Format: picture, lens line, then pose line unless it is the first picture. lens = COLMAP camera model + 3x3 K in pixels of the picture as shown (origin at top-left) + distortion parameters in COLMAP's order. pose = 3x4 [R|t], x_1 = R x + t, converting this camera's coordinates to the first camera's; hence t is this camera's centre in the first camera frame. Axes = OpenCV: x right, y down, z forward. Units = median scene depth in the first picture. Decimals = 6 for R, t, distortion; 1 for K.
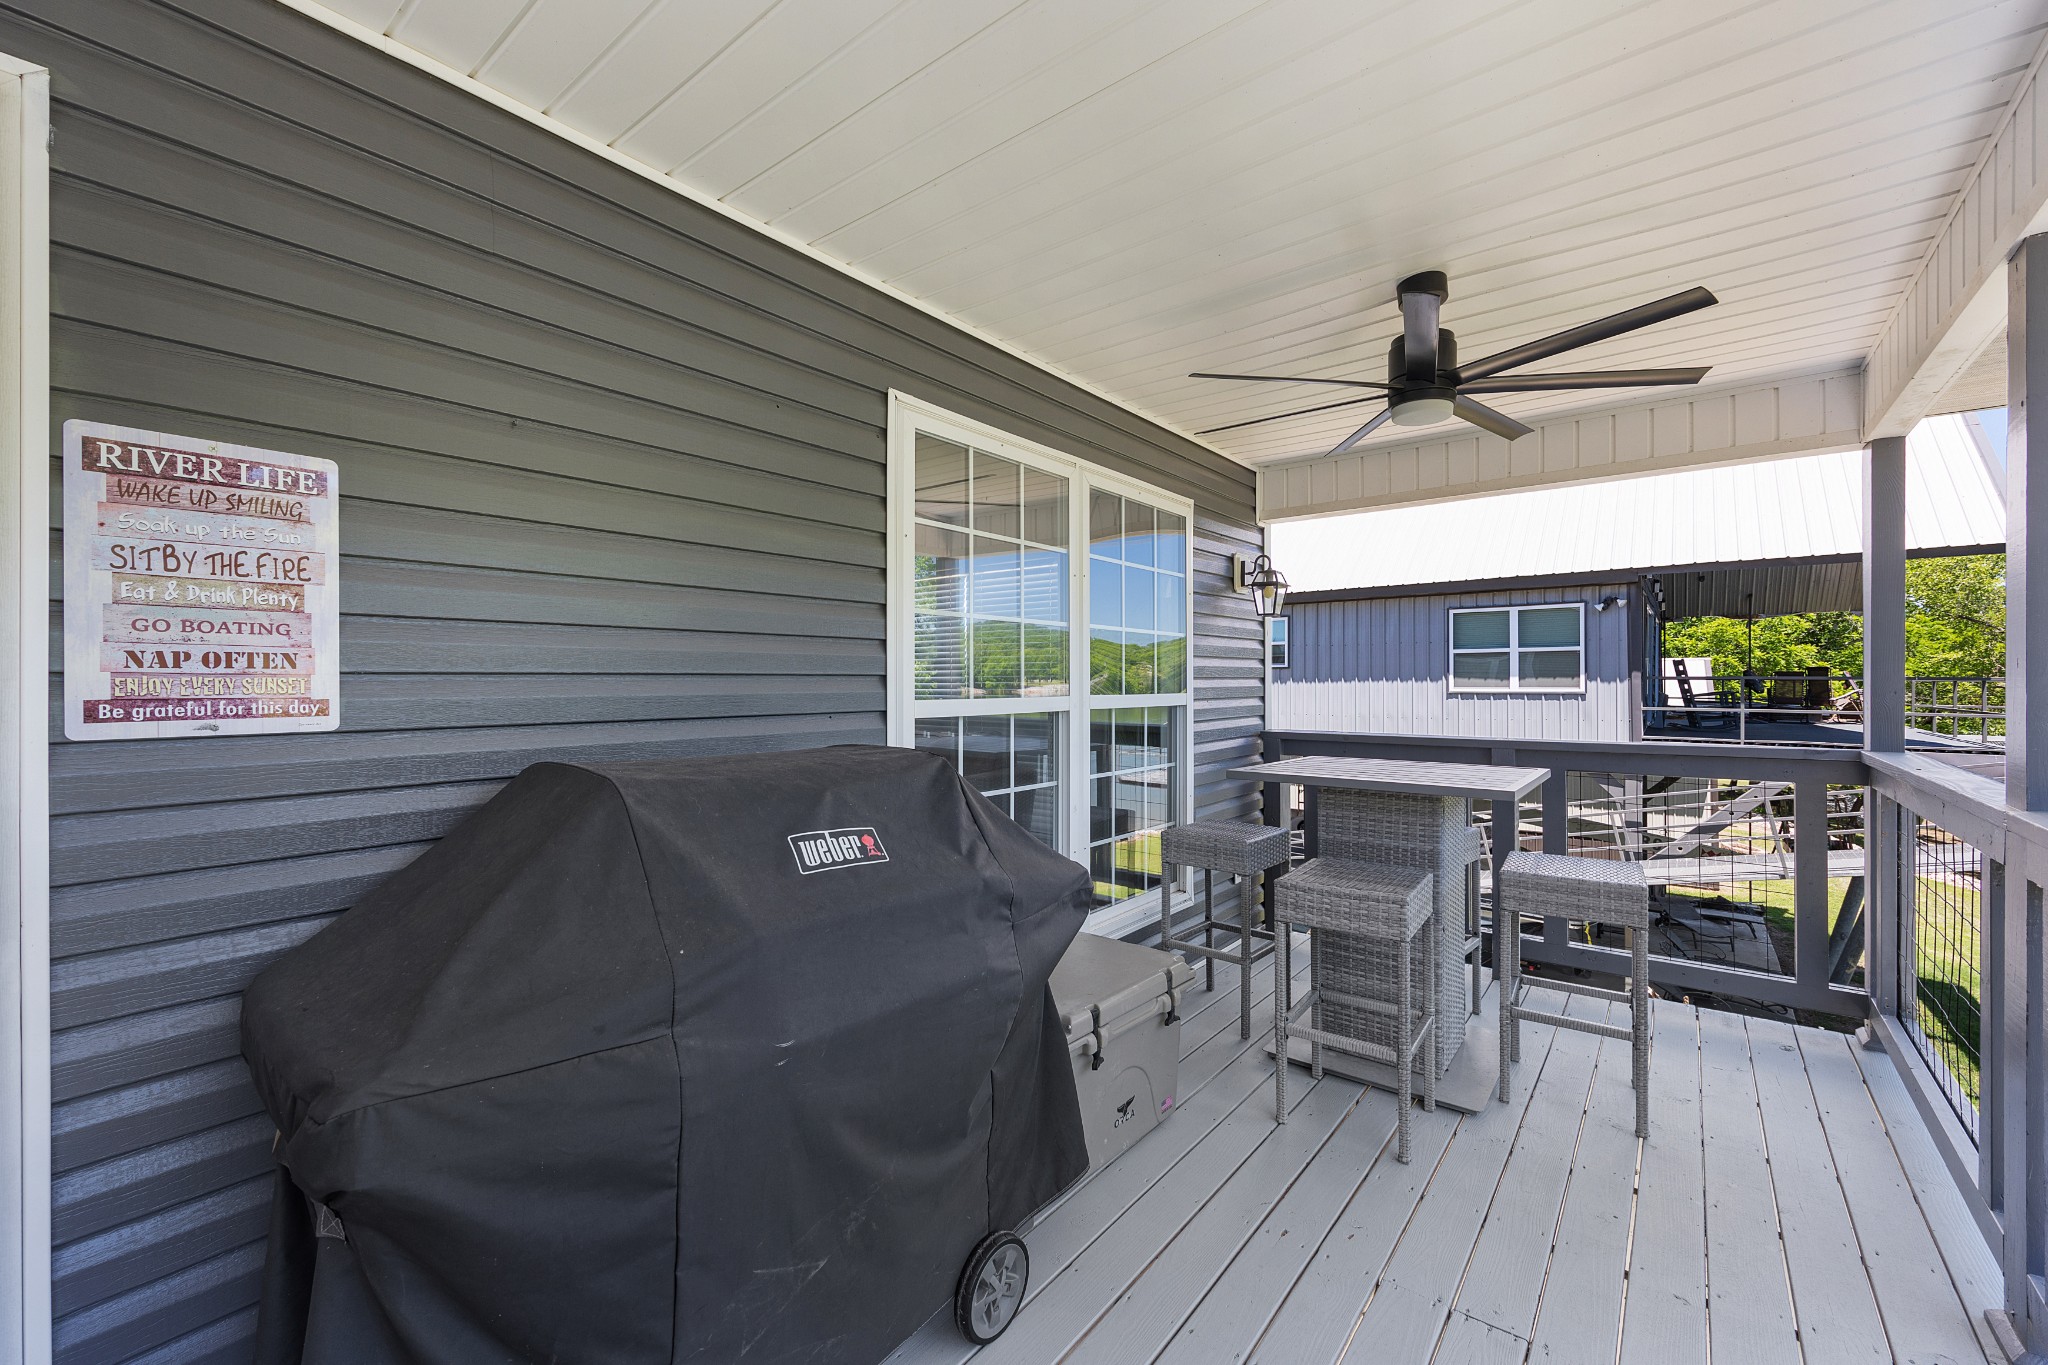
lens RADIAL K [[838.6, 0, 1028.3], [0, 838.6, 682.8], [0, 0, 1]] dist [0.013131, 0.000034]
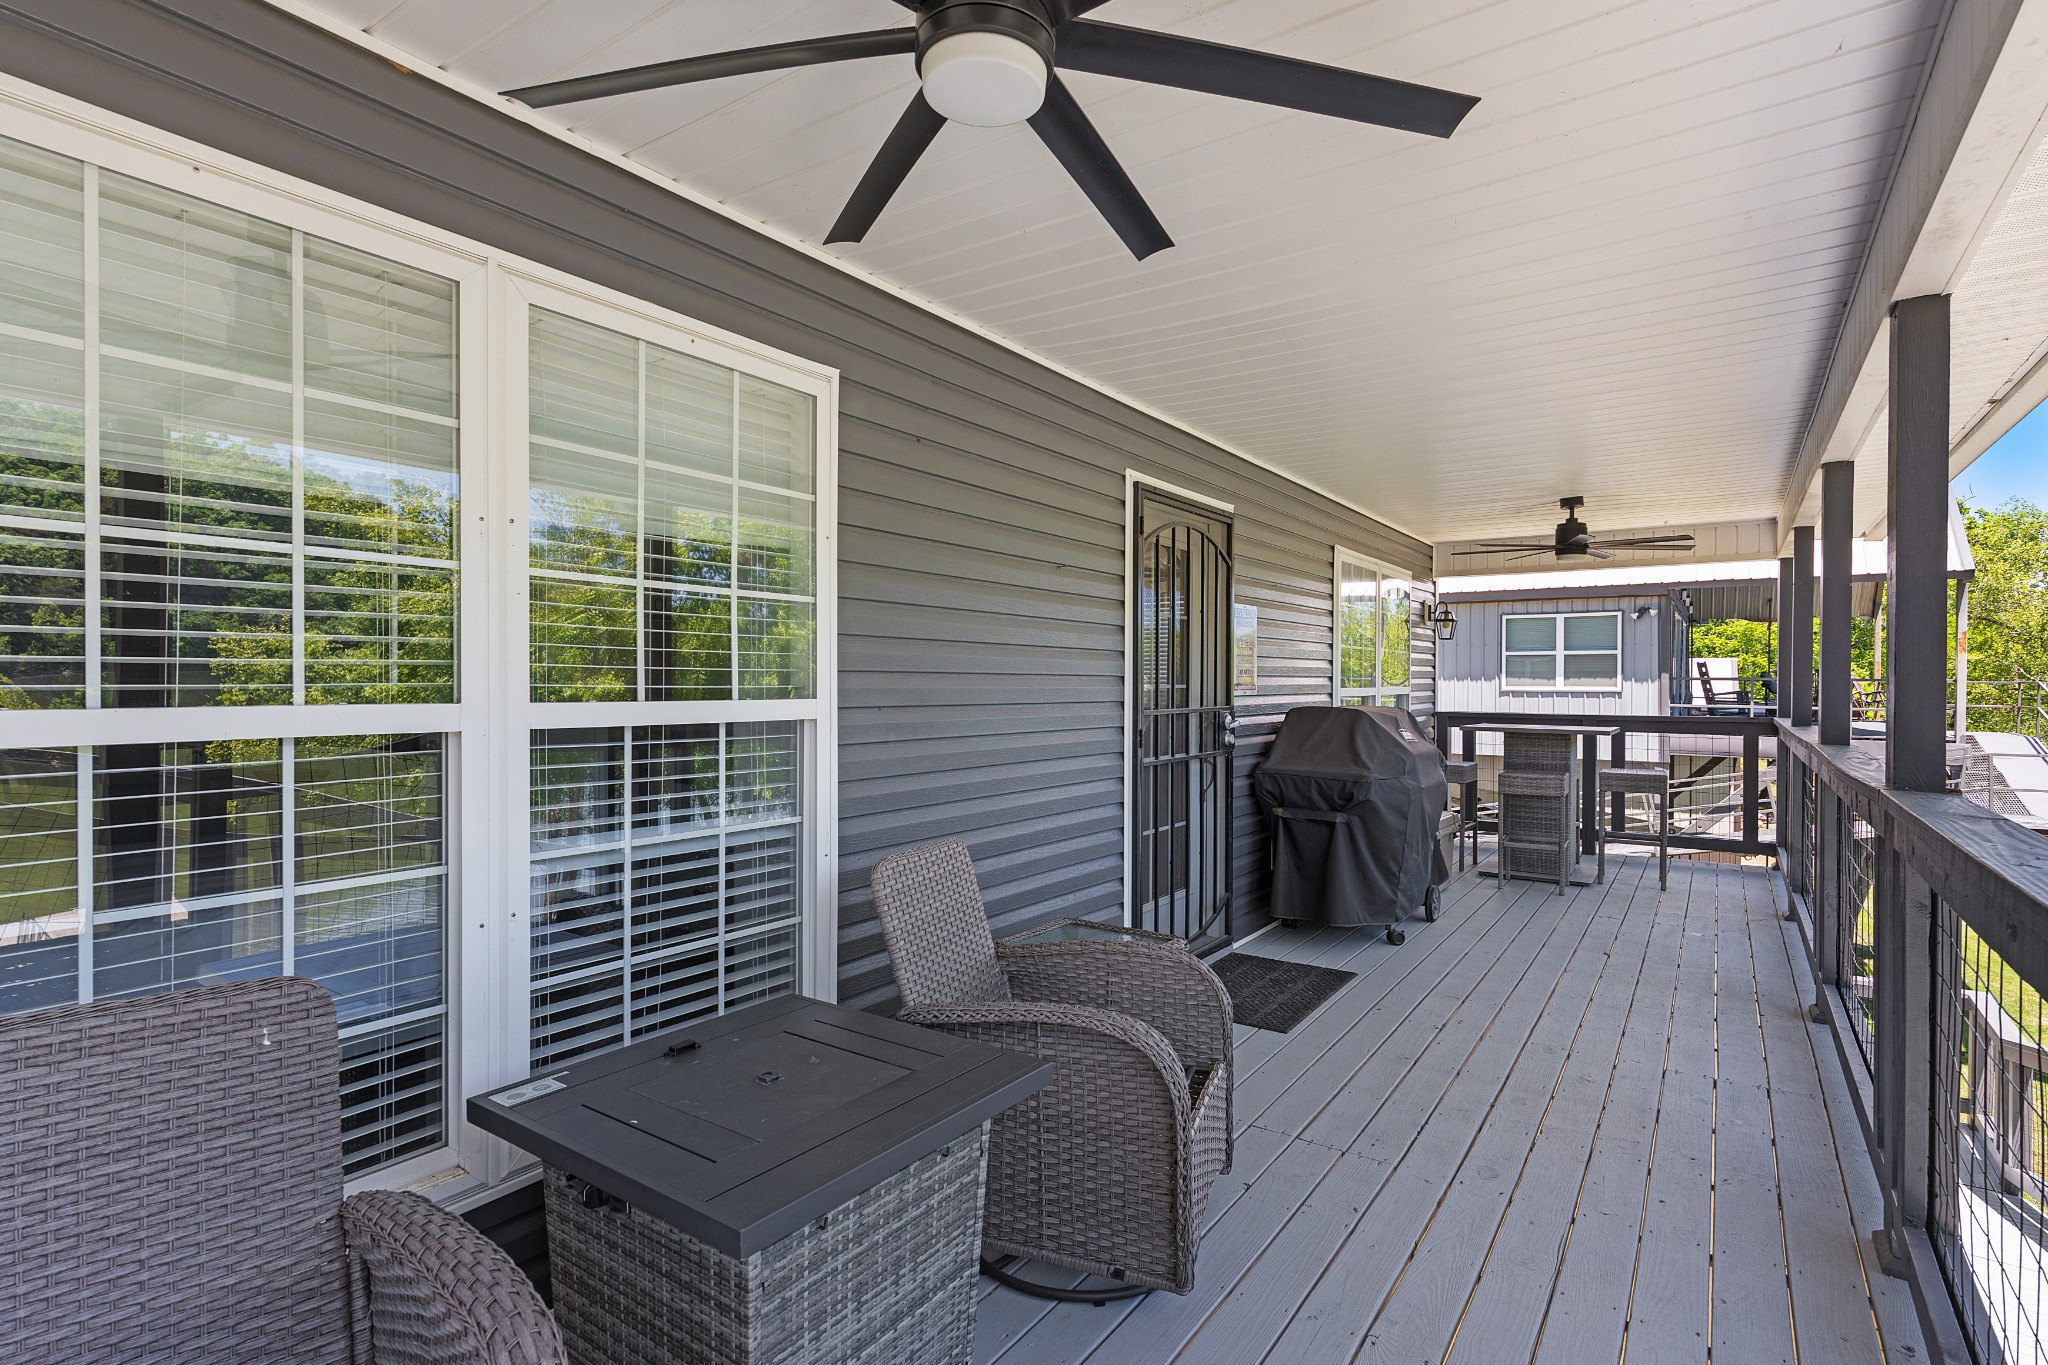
lens RADIAL K [[986.8, 0, 1019.4], [0, 986.8, 685.9], [0, 0, 1]] dist [0.000804, -0.000142]
pose [[0.999011, 0.005128, 0.044159, -0.191511], [-0.005400, 0.999967, 0.006049, 0.000883], [-0.044127, -0.006281, 0.999006, -0.267481]]
